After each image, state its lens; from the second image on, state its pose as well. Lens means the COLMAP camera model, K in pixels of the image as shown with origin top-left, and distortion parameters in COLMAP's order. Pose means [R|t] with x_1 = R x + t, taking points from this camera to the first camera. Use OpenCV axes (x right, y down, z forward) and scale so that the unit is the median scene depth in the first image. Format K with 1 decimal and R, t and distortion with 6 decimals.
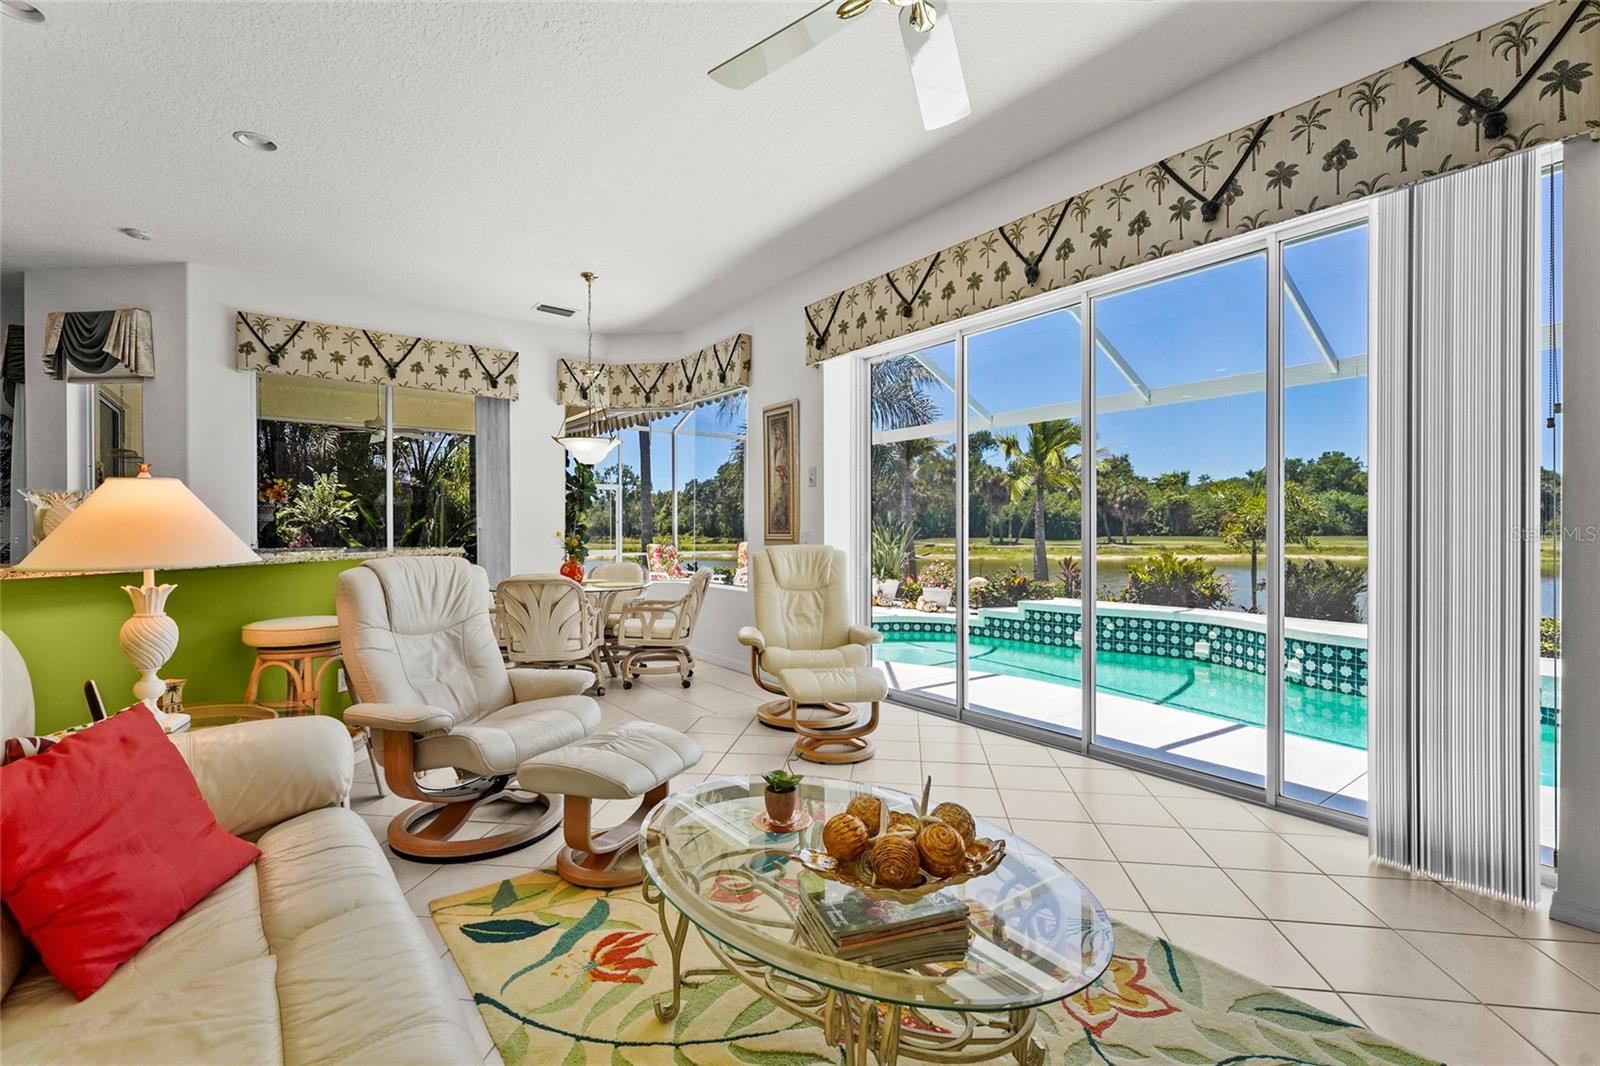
lens RADIAL K [[719.7, 0, 797.6], [0, 719.7, 520.4], [0, 0, 1]] dist [-0.000563, -0.000319]
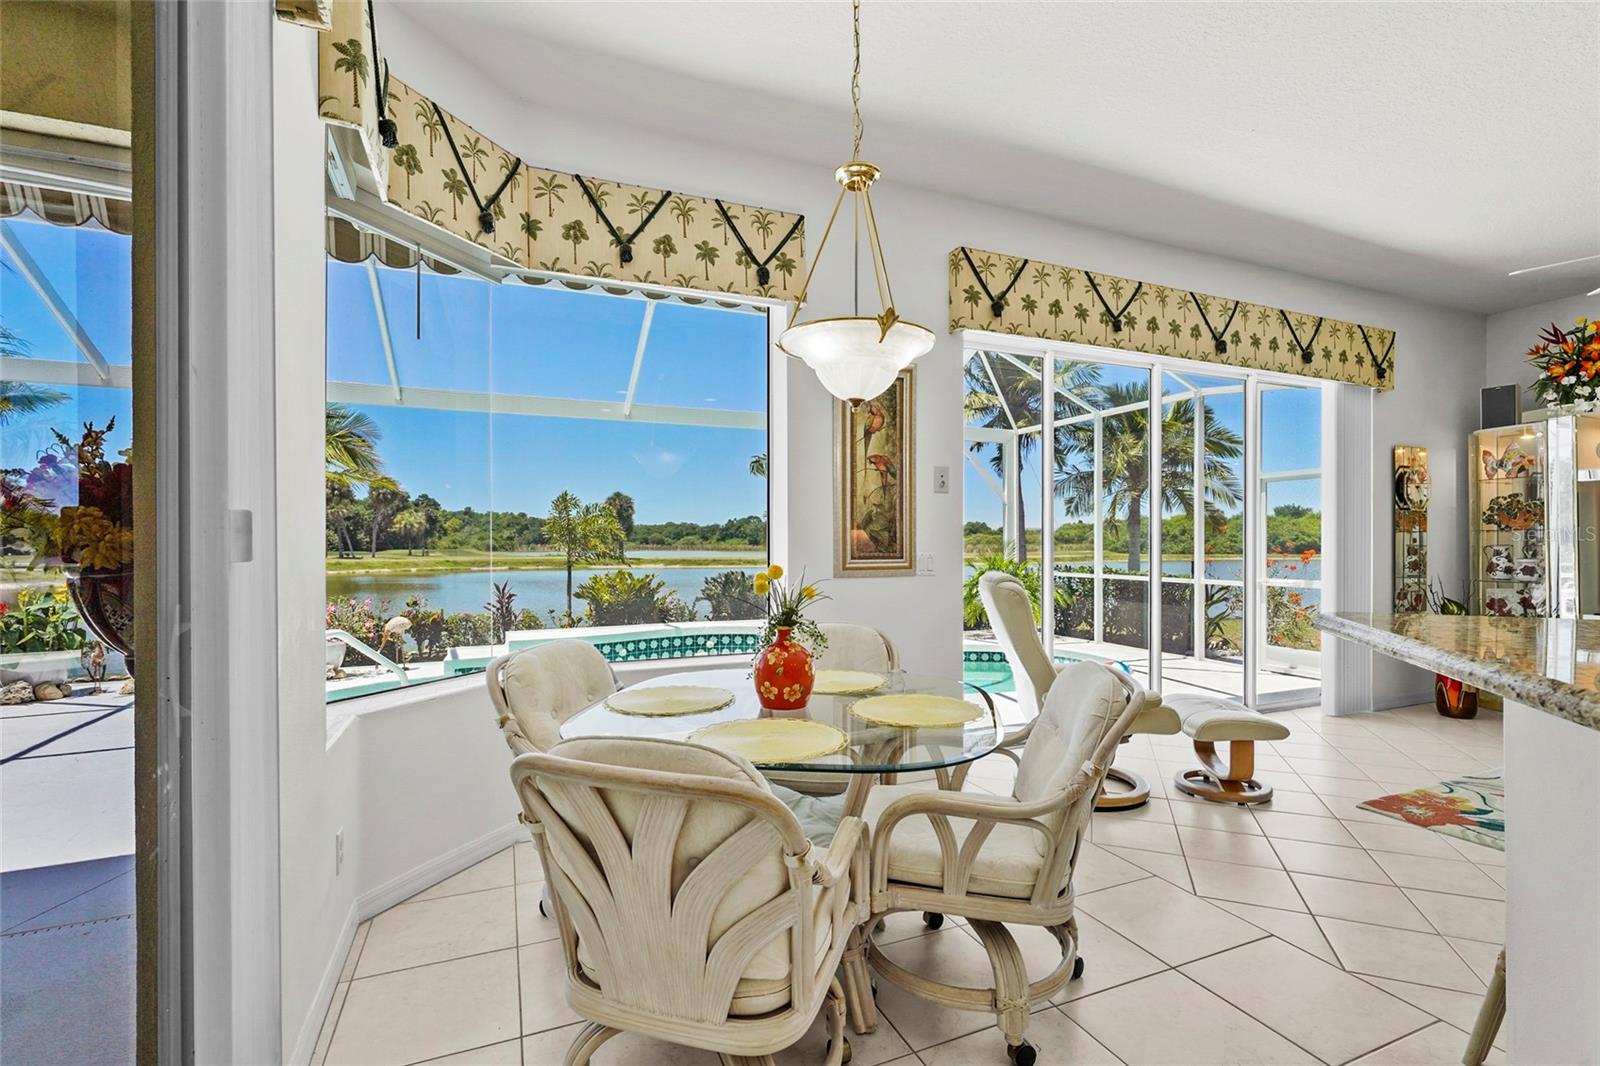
lens RADIAL K [[698.4, 0, 800.0], [0, 698.4, 533.0], [0, 0, 1]] dist [-0.003259, -0.000233]
pose [[0.241782, 0.017441, 0.970174, -0.652477], [-0.009792, 0.999831, -0.015534, 0.005035], [-0.970281, -0.005745, 0.241912, 0.906821]]
